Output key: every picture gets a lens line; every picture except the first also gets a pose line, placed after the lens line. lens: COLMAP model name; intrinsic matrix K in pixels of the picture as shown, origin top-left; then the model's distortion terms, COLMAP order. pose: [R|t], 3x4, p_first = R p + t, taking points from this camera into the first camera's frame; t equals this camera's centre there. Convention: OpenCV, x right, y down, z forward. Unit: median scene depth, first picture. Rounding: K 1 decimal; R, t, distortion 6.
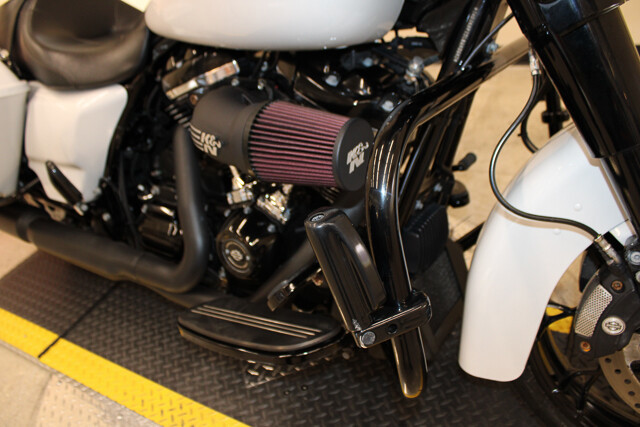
lens RADIAL K [[529.3, 0, 320.0], [0, 529.3, 213.5], [0, 0, 1]] dist [-0.171974, 0.144871]
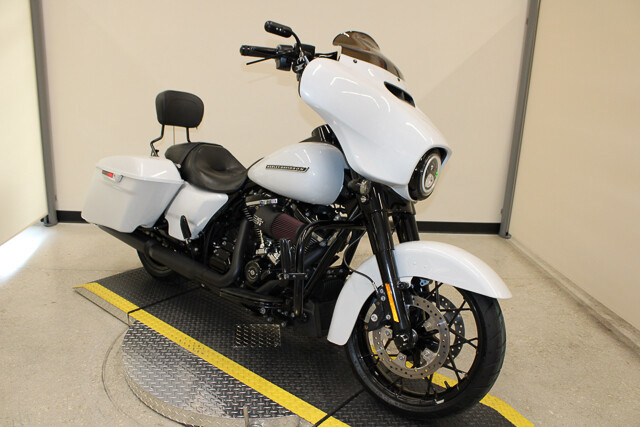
lens RADIAL K [[529.3, 0, 320.0], [0, 529.3, 213.5], [0, 0, 1]] dist [-0.171974, 0.144871]
pose [[0.957260, 0.277597, -0.081205, 0.250447], [-0.289142, 0.911548, -0.292363, 0.434038], [-0.007136, 0.303347, 0.952853, -1.340421]]
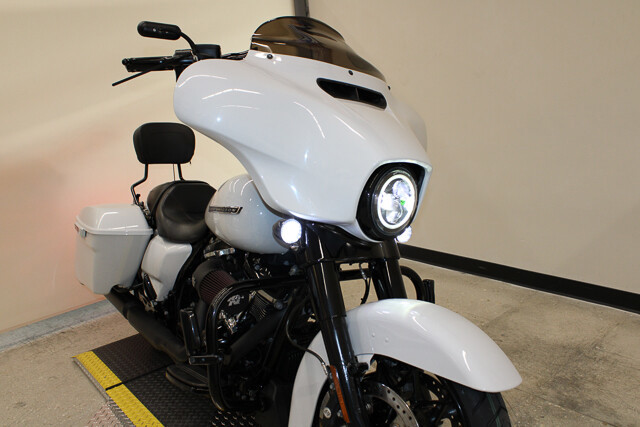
lens RADIAL K [[573.8, 0, 320.0], [0, 573.8, 213.5], [0, 0, 1]] dist [-0.093633, 0.004501]
pose [[0.924880, 0.190163, -0.329296, 0.775973], [-0.282054, 0.923868, -0.258675, 0.057028], [0.255036, 0.332123, 0.908103, -0.878311]]
